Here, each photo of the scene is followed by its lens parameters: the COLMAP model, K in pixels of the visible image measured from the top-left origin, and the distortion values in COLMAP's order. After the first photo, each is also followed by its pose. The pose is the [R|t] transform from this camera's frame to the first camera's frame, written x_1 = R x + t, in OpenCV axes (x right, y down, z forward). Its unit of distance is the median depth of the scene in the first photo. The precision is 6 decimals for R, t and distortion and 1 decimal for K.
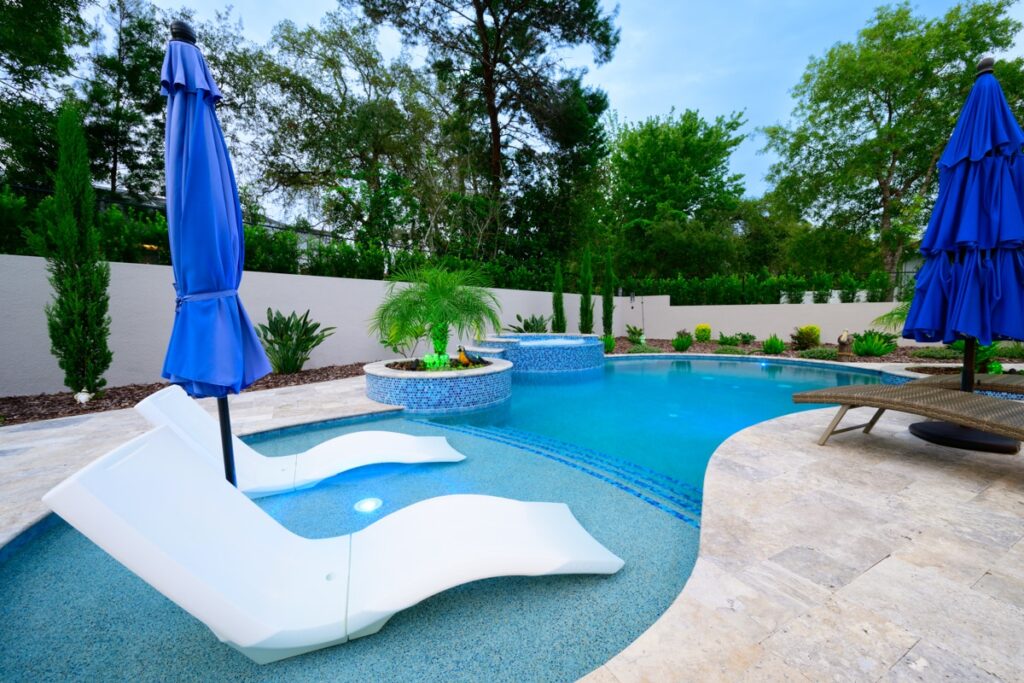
lens RADIAL K [[399.5, 0, 509.3], [0, 399.5, 345.5], [0, 0, 1]] dist [-0.002926, 0.000309]
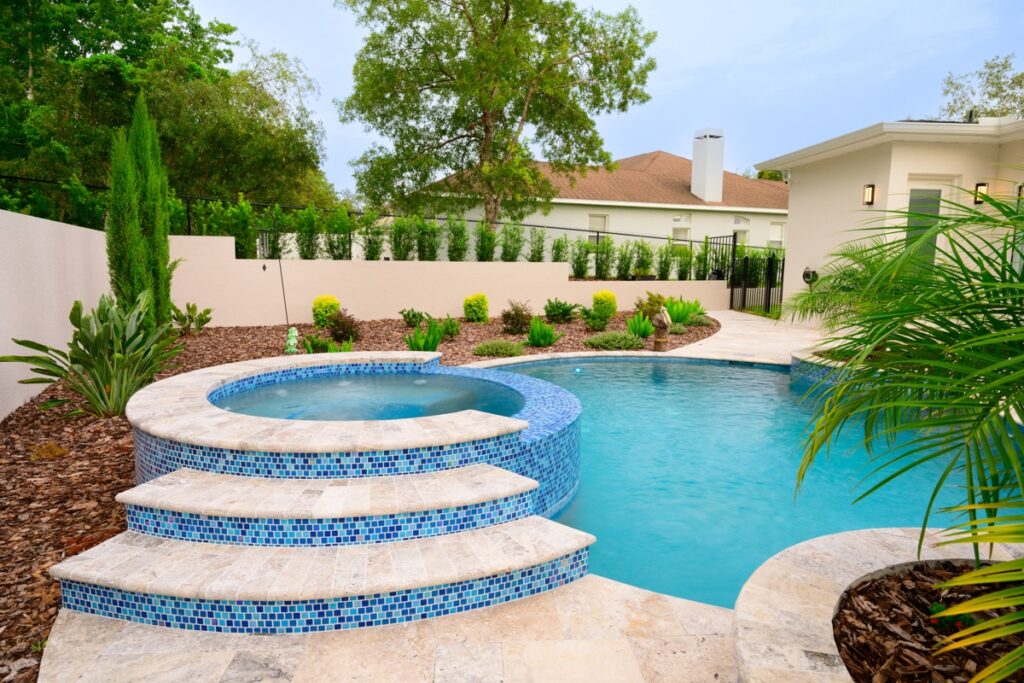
lens RADIAL K [[633.5, 0, 512.6], [0, 633.5, 338.2], [0, 0, 1]] dist [-0.001774, -0.000217]
pose [[0.418965, -0.100576, 0.902415, -0.214018], [0.056271, 0.994812, 0.084748, -0.062125], [-0.906257, 0.015273, 0.422451, 0.460140]]
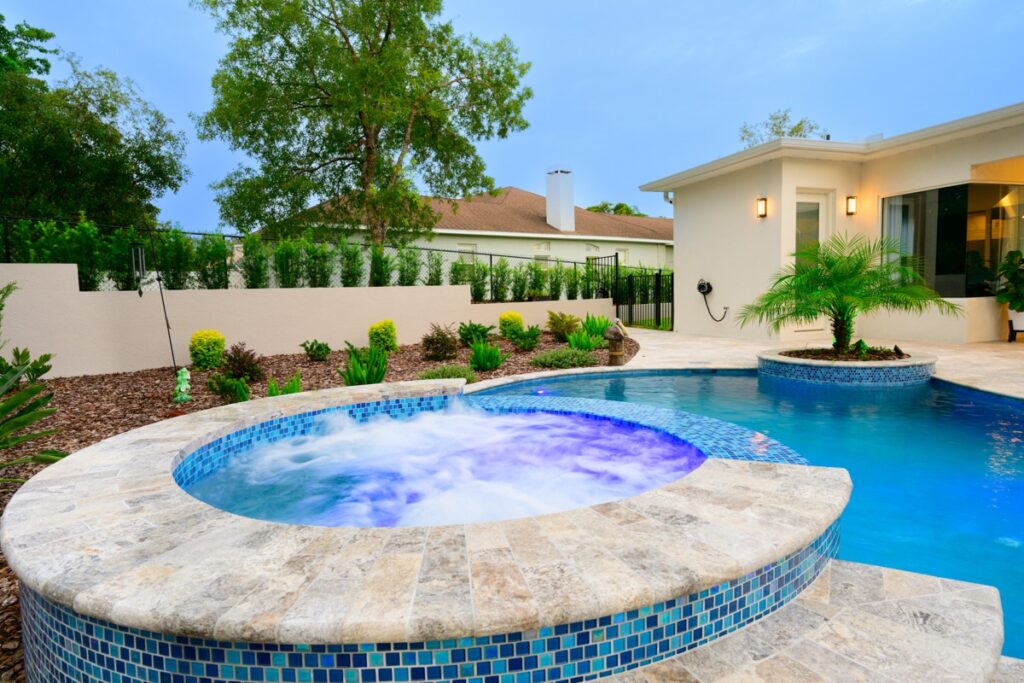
lens RADIAL K [[587.2, 0, 517.5], [0, 587.2, 340.6], [0, 0, 1]] dist [-0.003451, -0.000292]
pose [[0.161972, -0.077795, 0.983724, -0.129602], [0.104035, 0.992678, 0.061373, -0.052712], [-0.981296, 0.092401, 0.168879, 0.609730]]
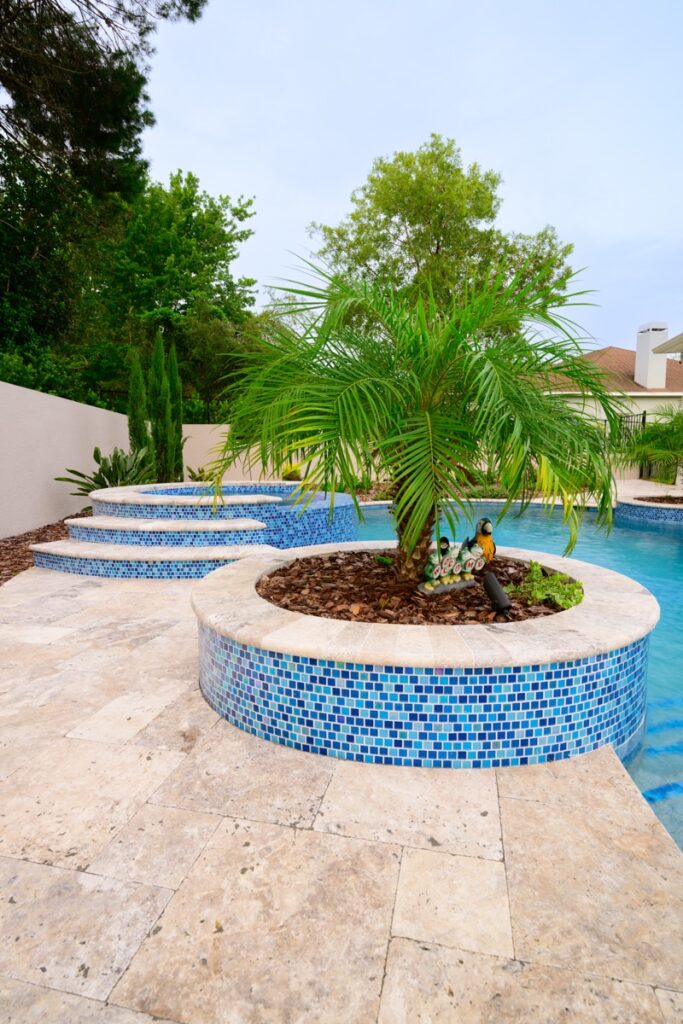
lens RADIAL K [[524.0, 0, 338.1], [0, 524.0, 509.5], [0, 0, 1]] dist [-0.003994, -0.001088]
pose [[0.670127, -0.077089, 0.738233, -0.220722], [0.058360, 0.996985, 0.051133, -0.015406], [-0.739949, 0.008818, 0.672605, 0.299194]]
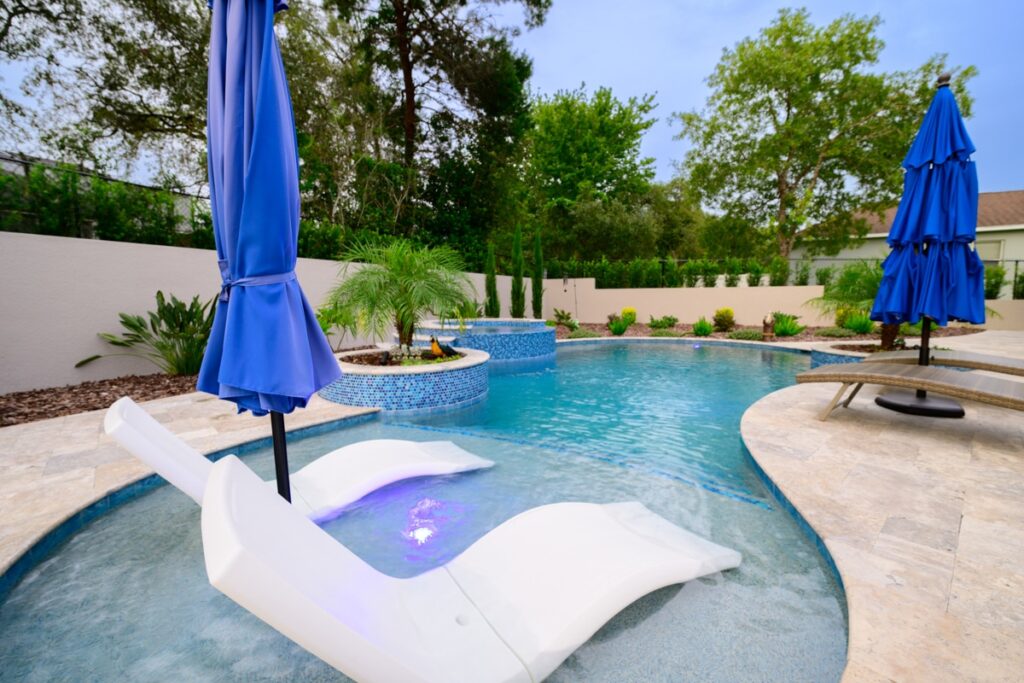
lens RADIAL K [[431.7, 0, 507.6], [0, 431.7, 345.1], [0, 0, 1]] dist [-0.001942, 0.000002]
pose [[0.973094, -0.026495, 0.228882, -0.069536], [0.019044, 0.999216, 0.034702, -0.002654], [-0.229622, -0.029410, 0.972836, 0.015438]]
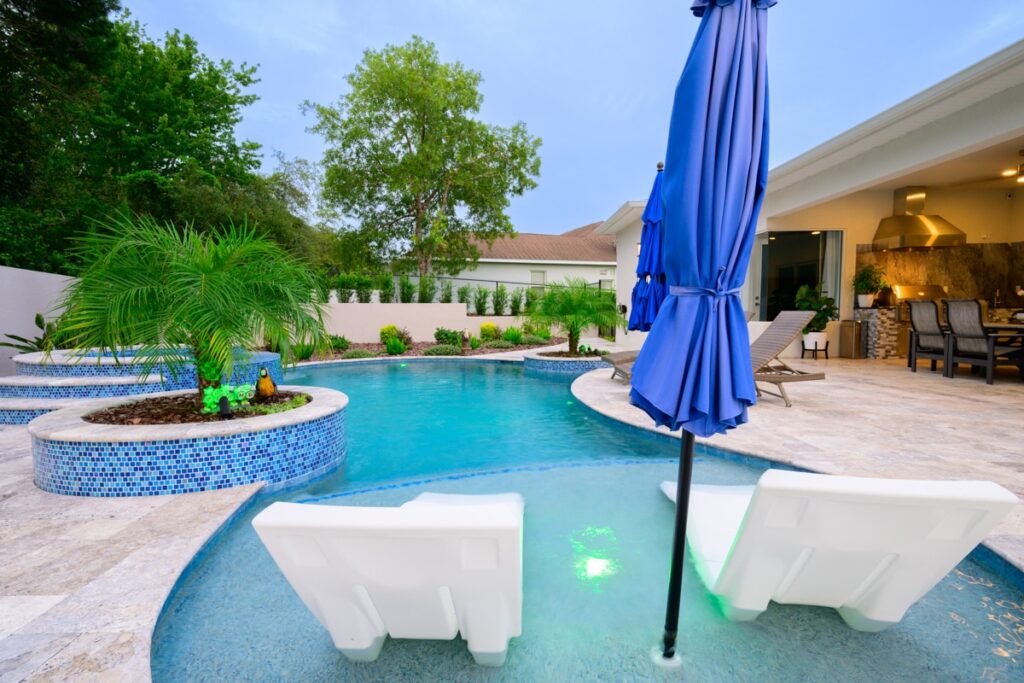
lens RADIAL K [[524.5, 0, 502.0], [0, 524.5, 342.3], [0, 0, 1]] dist [-0.004107, 0.000588]
pose [[0.482363, -0.046617, 0.874730, -0.243595], [0.068631, 0.997525, 0.015316, -0.008768], [-0.873279, 0.052646, 0.484368, 0.120369]]
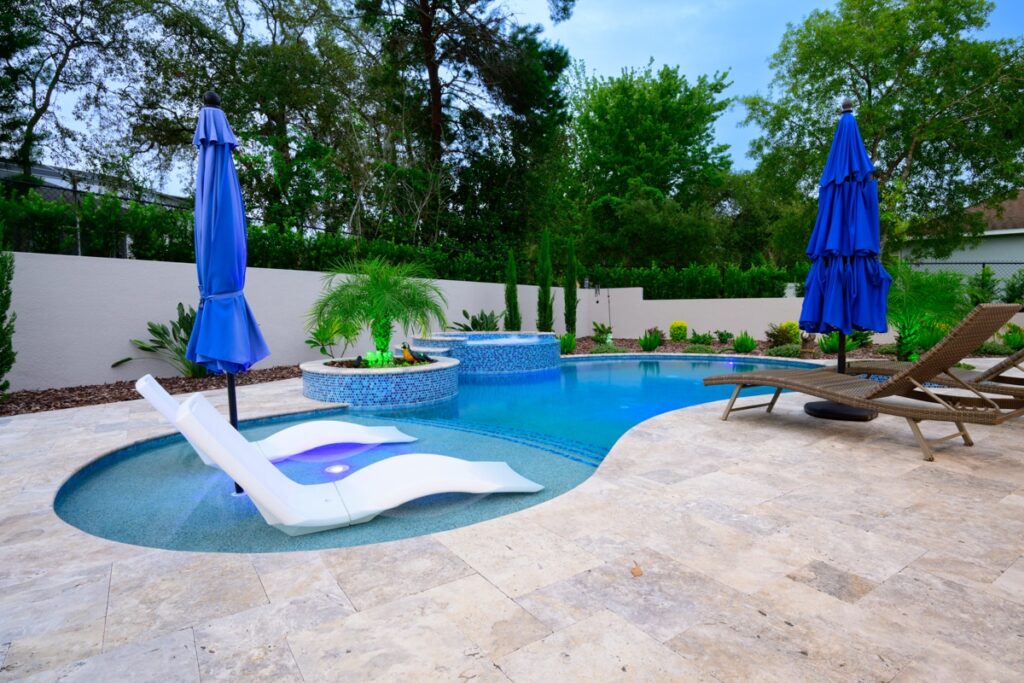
lens RADIAL K [[524.0, 0, 506.1], [0, 524.0, 347.6], [0, 0, 1]] dist [-0.003994, -0.001088]
pose [[0.994965, -0.008596, 0.099855, -0.002214], [0.009256, 0.999938, -0.006157, 0.008870], [-0.099796, 0.007050, 0.994983, -0.107297]]
